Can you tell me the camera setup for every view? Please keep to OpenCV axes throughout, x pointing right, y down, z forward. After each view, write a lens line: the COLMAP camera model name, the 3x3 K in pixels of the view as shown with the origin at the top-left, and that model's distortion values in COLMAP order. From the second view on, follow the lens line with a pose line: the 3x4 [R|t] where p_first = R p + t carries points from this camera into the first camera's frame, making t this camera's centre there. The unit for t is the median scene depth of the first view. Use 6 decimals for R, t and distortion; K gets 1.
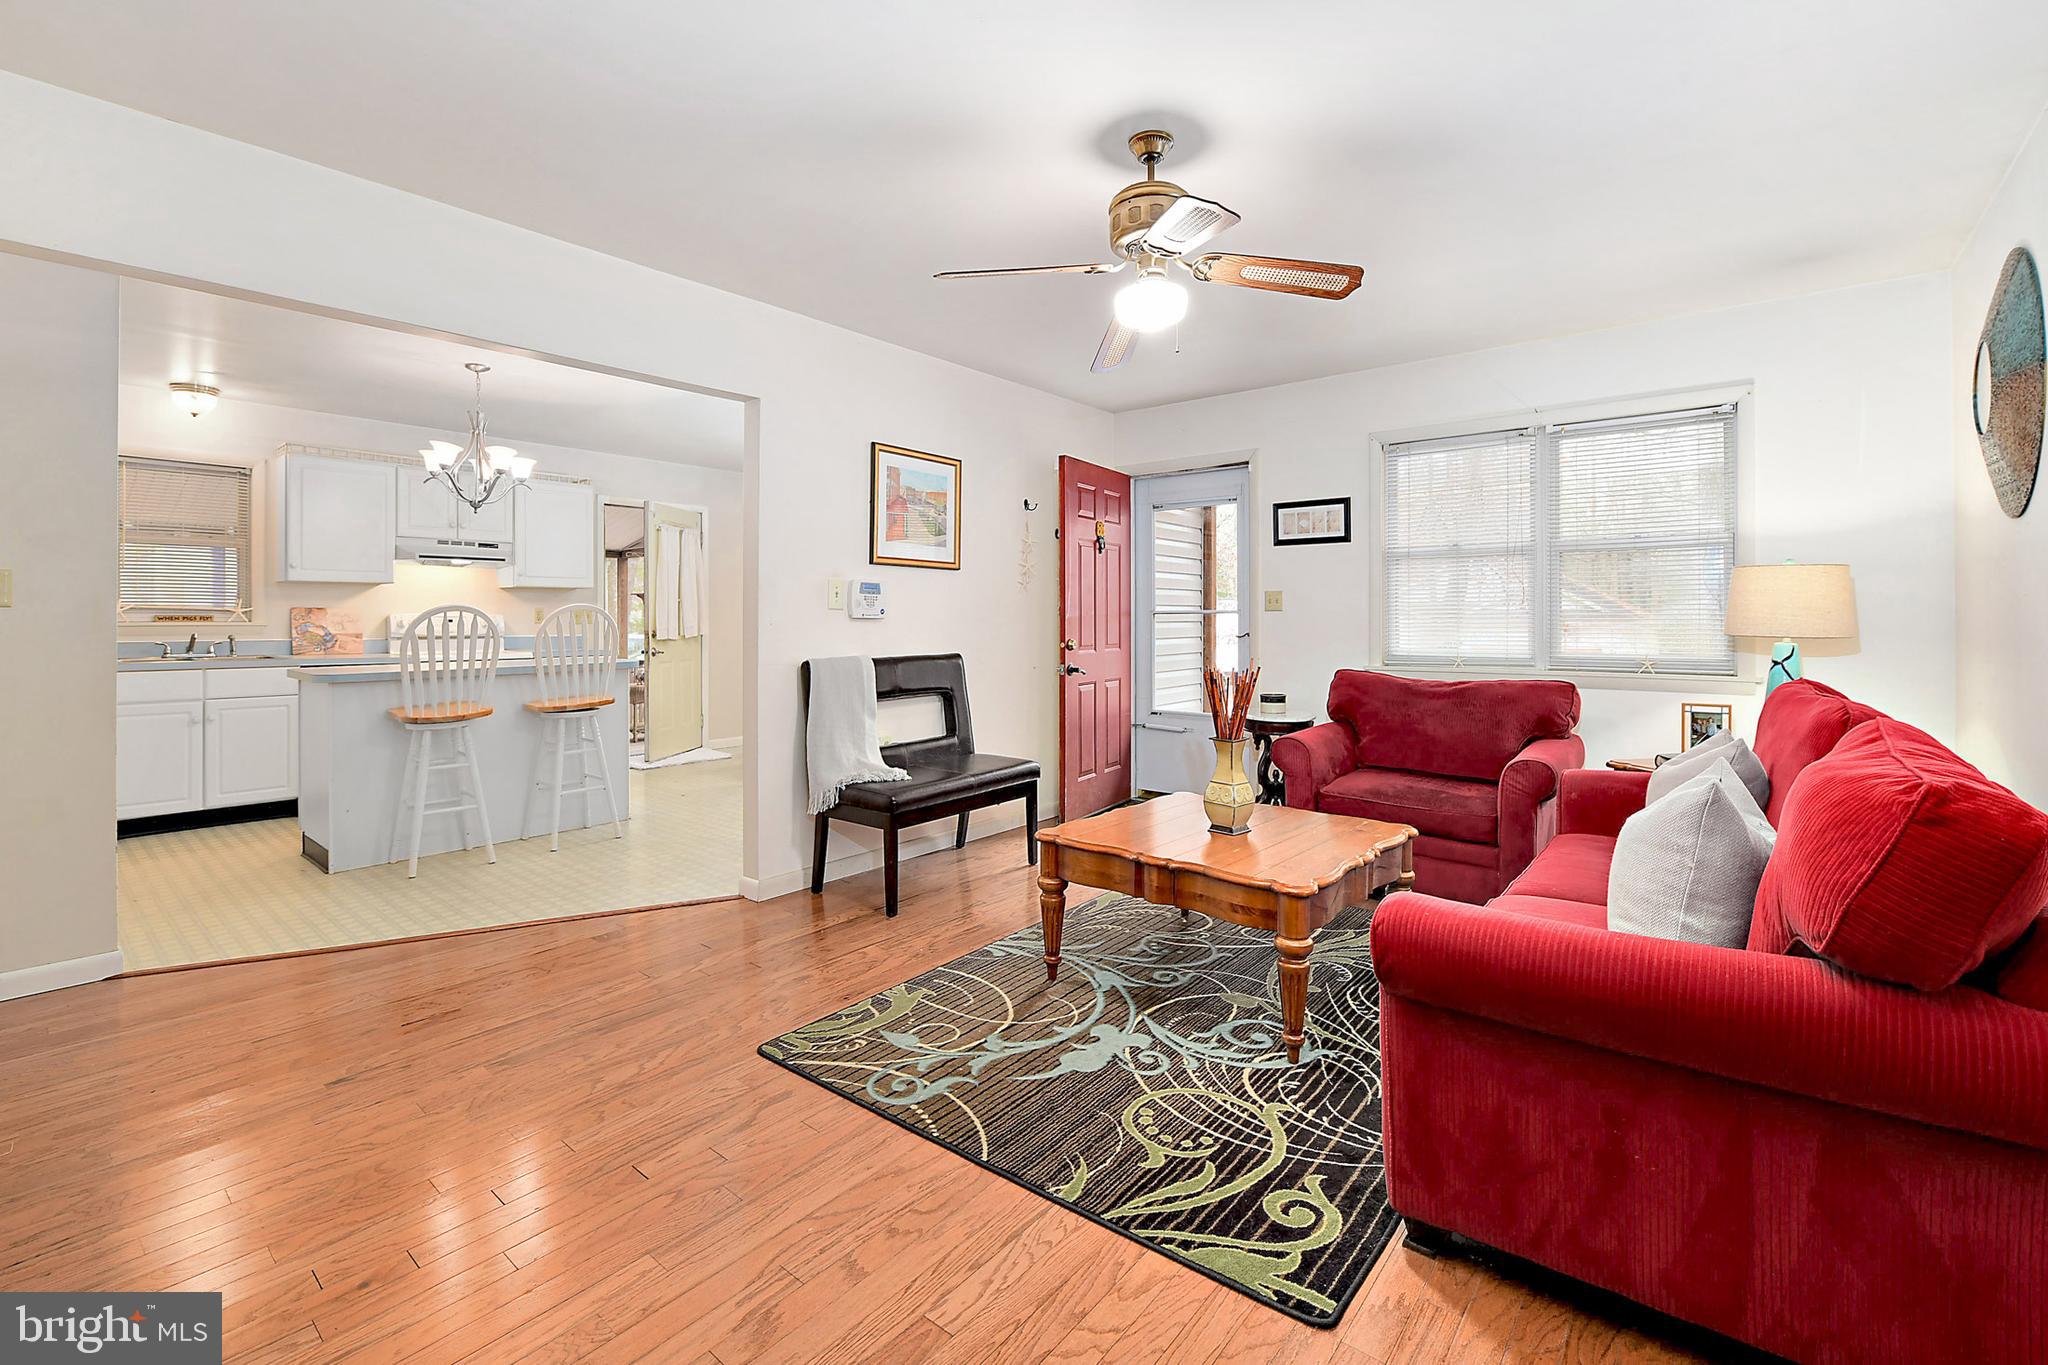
lens RADIAL K [[854.0, 0, 948.9], [0, 854.0, 630.9], [0, 0, 1]] dist [-0.002530, -0.000141]
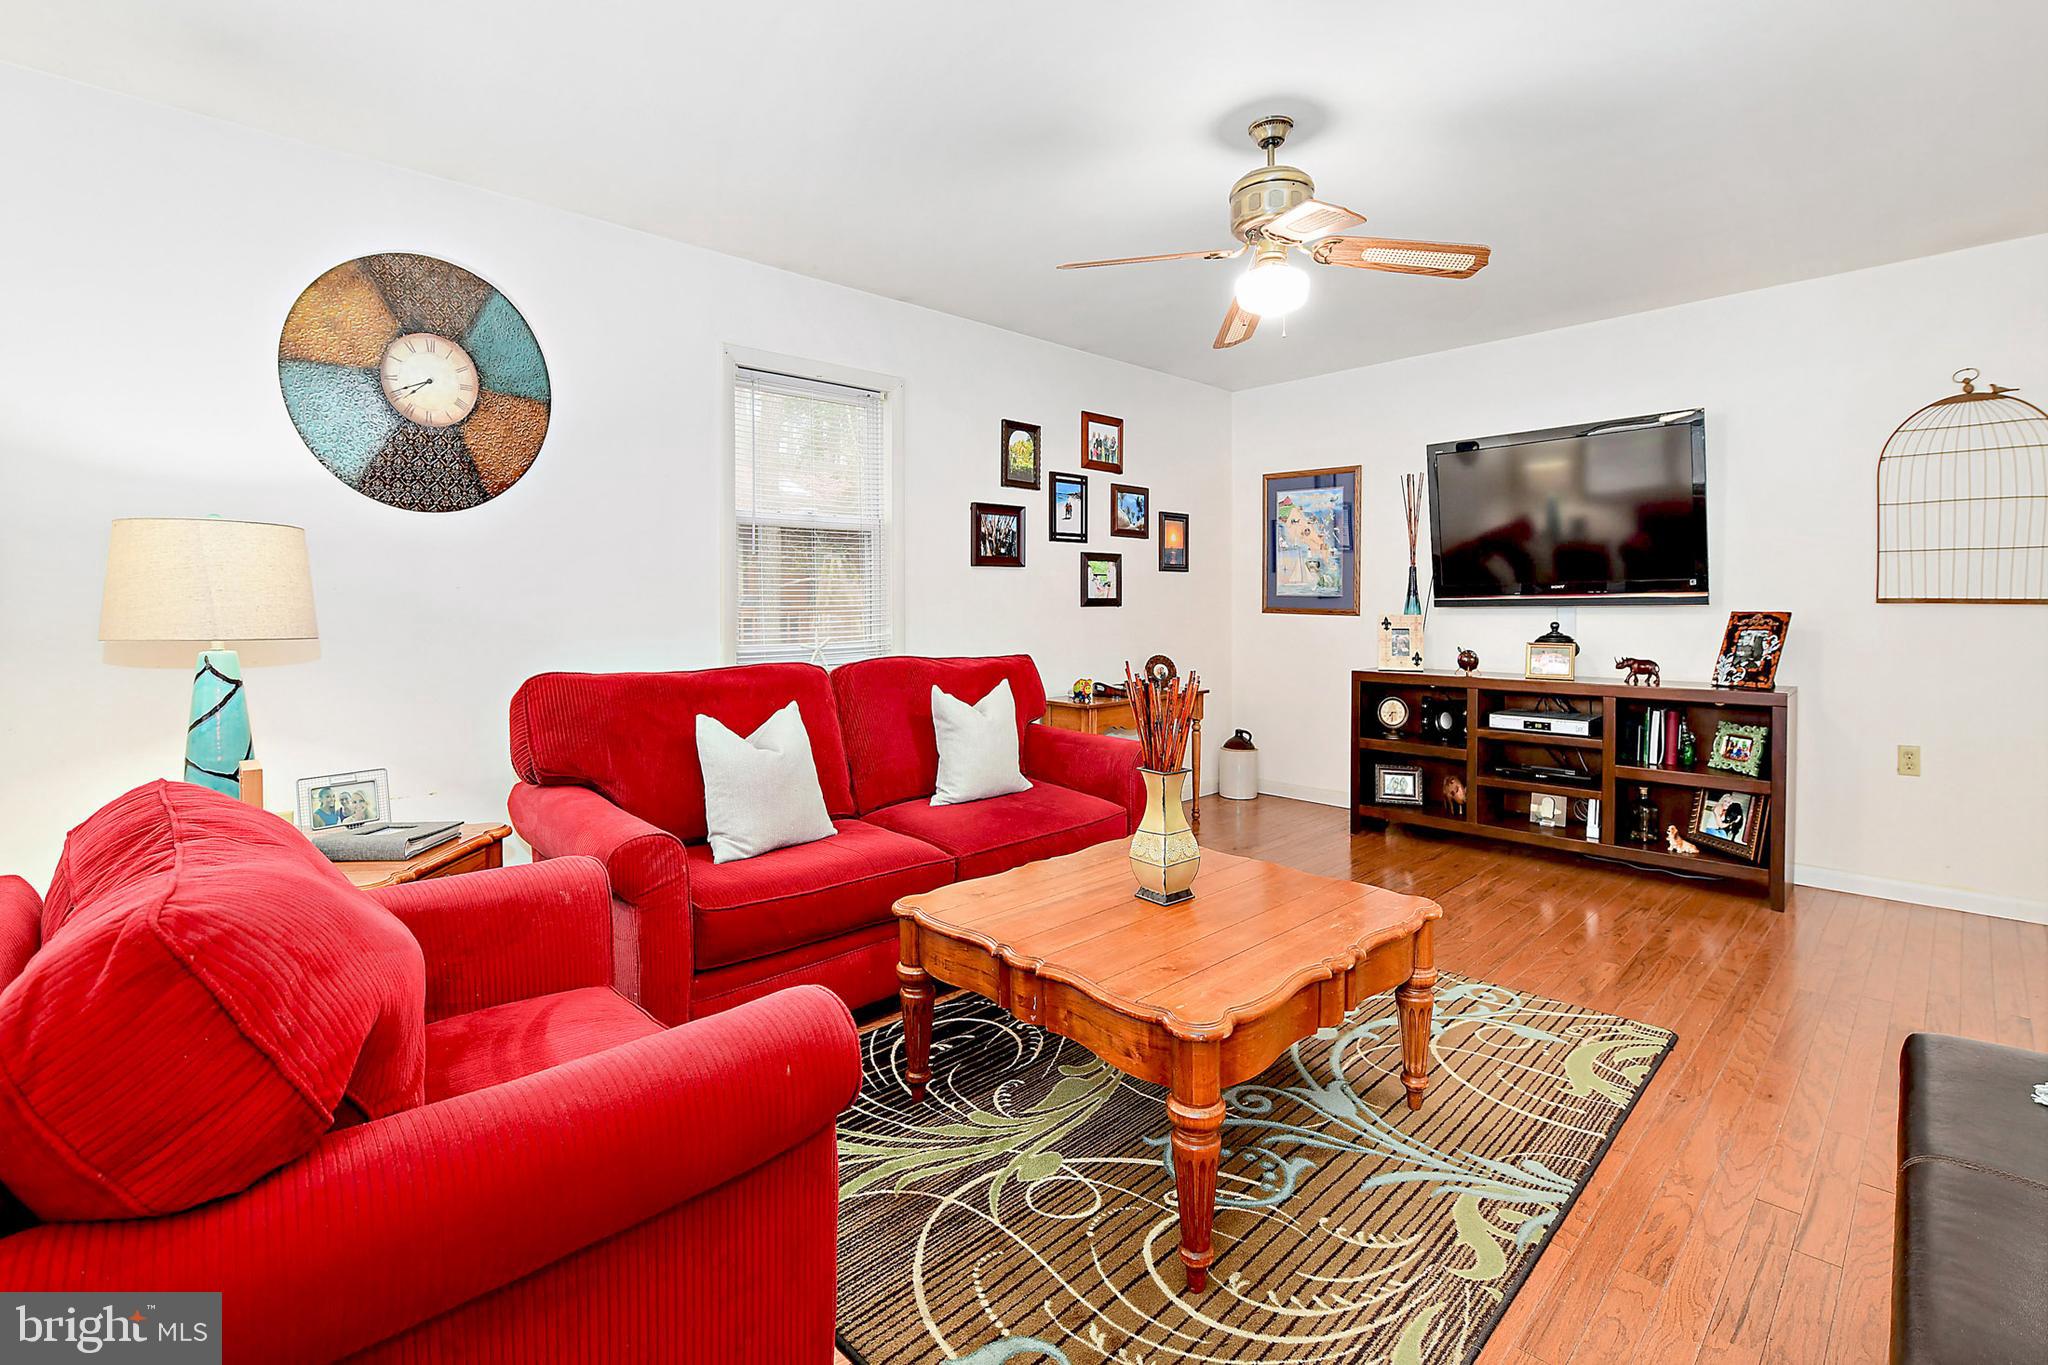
lens RADIAL K [[915.0, 0, 1023.2], [0, 915.0, 614.2], [0, 0, 1]] dist [-0.015006, -0.000366]
pose [[-0.999539, 0.007901, 0.029324, 0.505808], [0.008710, 0.999582, 0.027561, -0.029235], [-0.029094, 0.027804, -0.999190, 2.107995]]
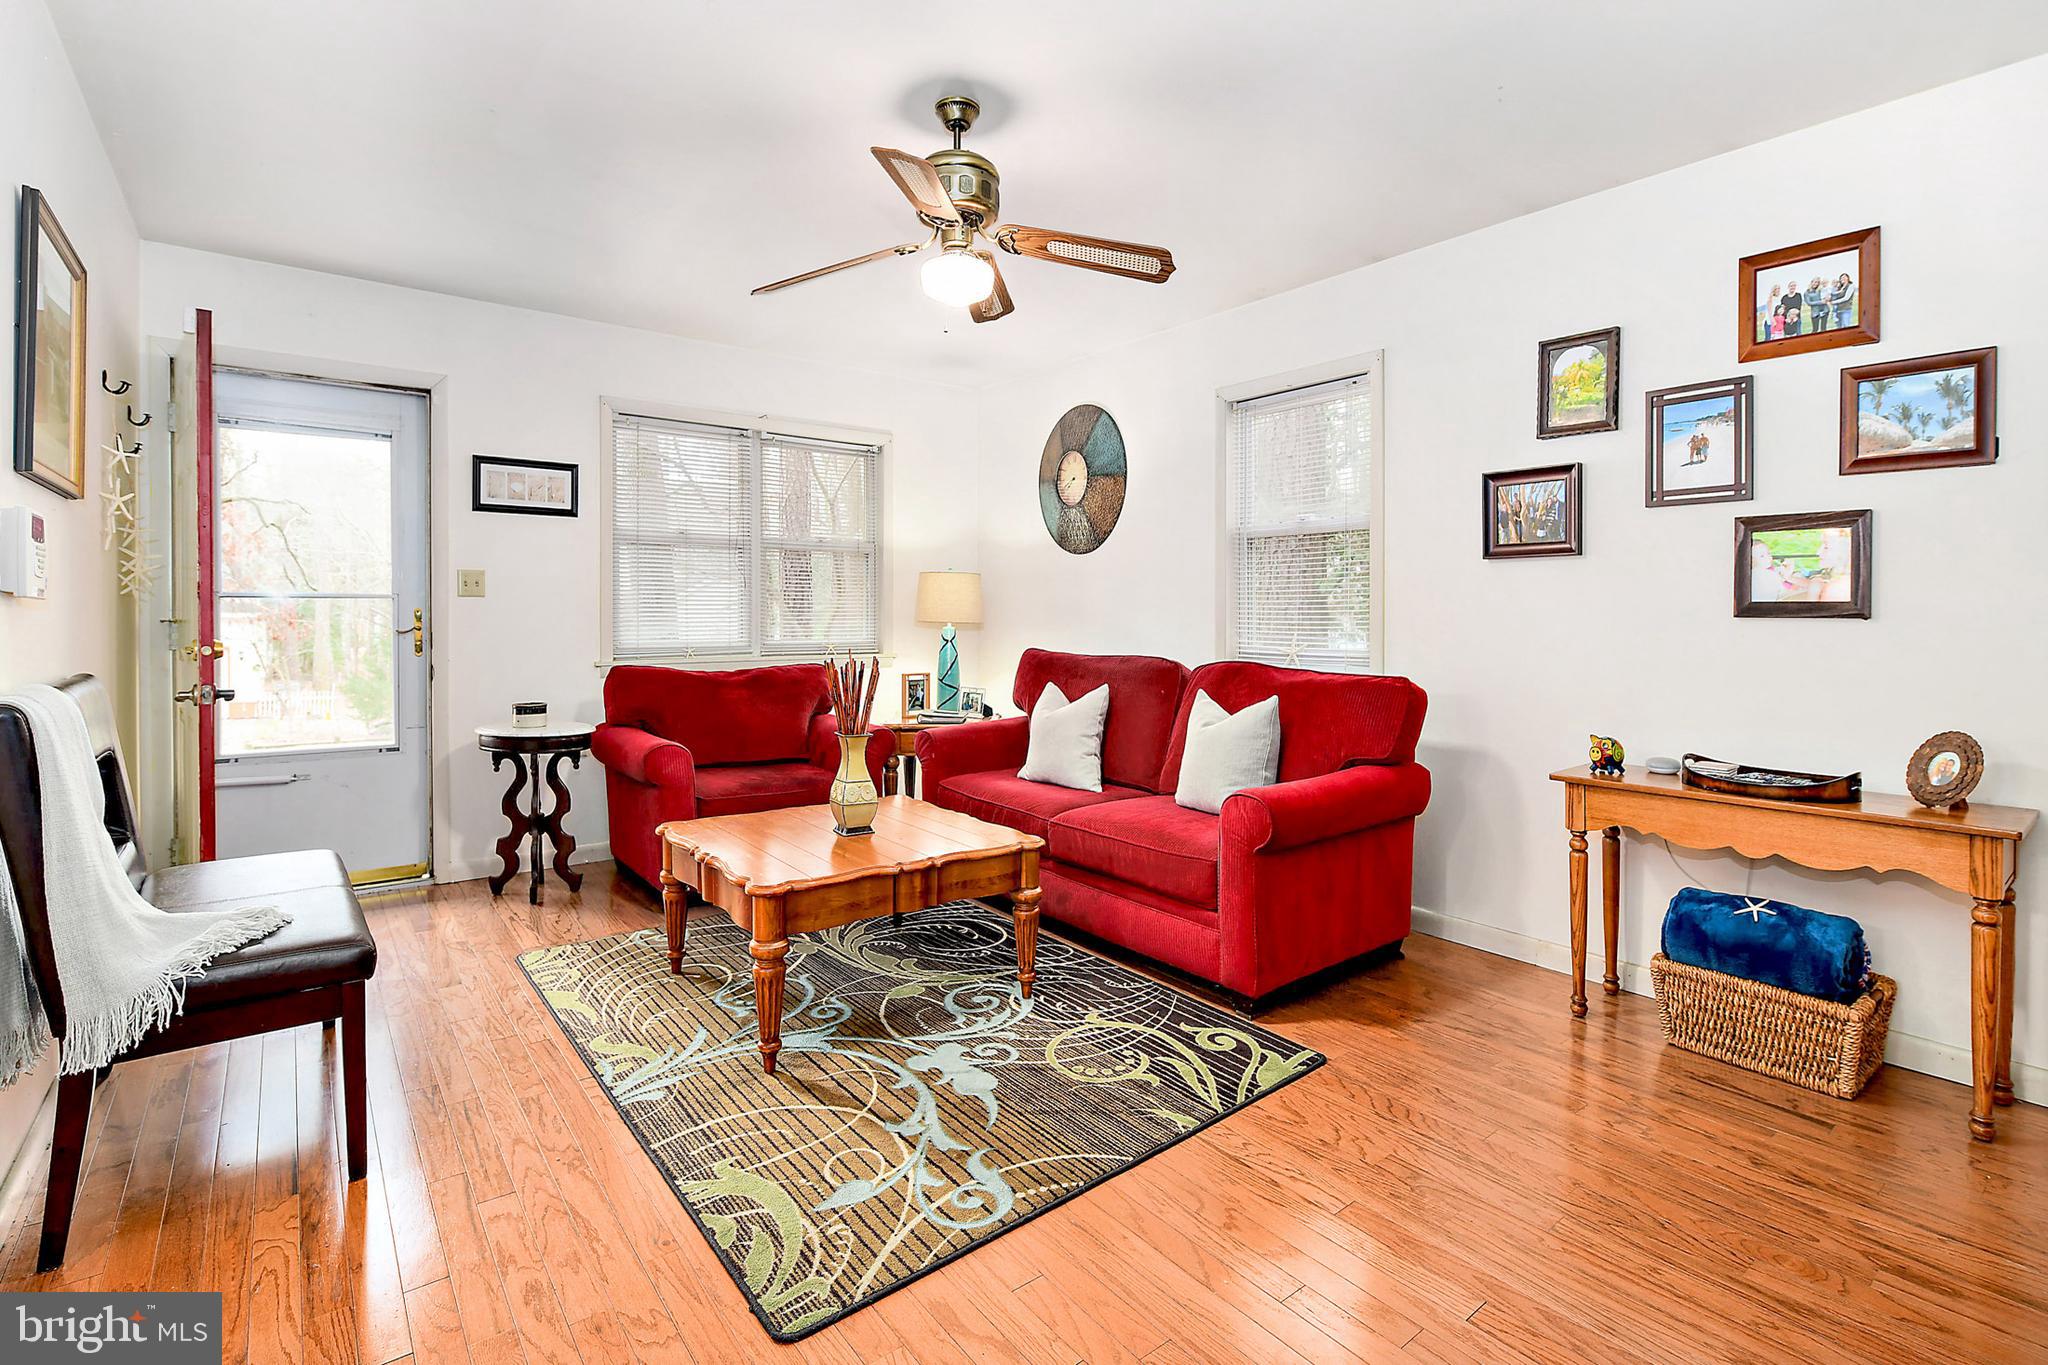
lens RADIAL K [[1029.8, 0, 1045.4], [0, 1029.8, 618.5], [0, 0, 1]] dist [-0.001931, -0.000480]
pose [[0.156882, -0.003483, 0.987611, -0.908522], [0.010990, 0.999938, 0.001781, 0.000533], [-0.987556, 0.010574, 0.156910, 0.729680]]
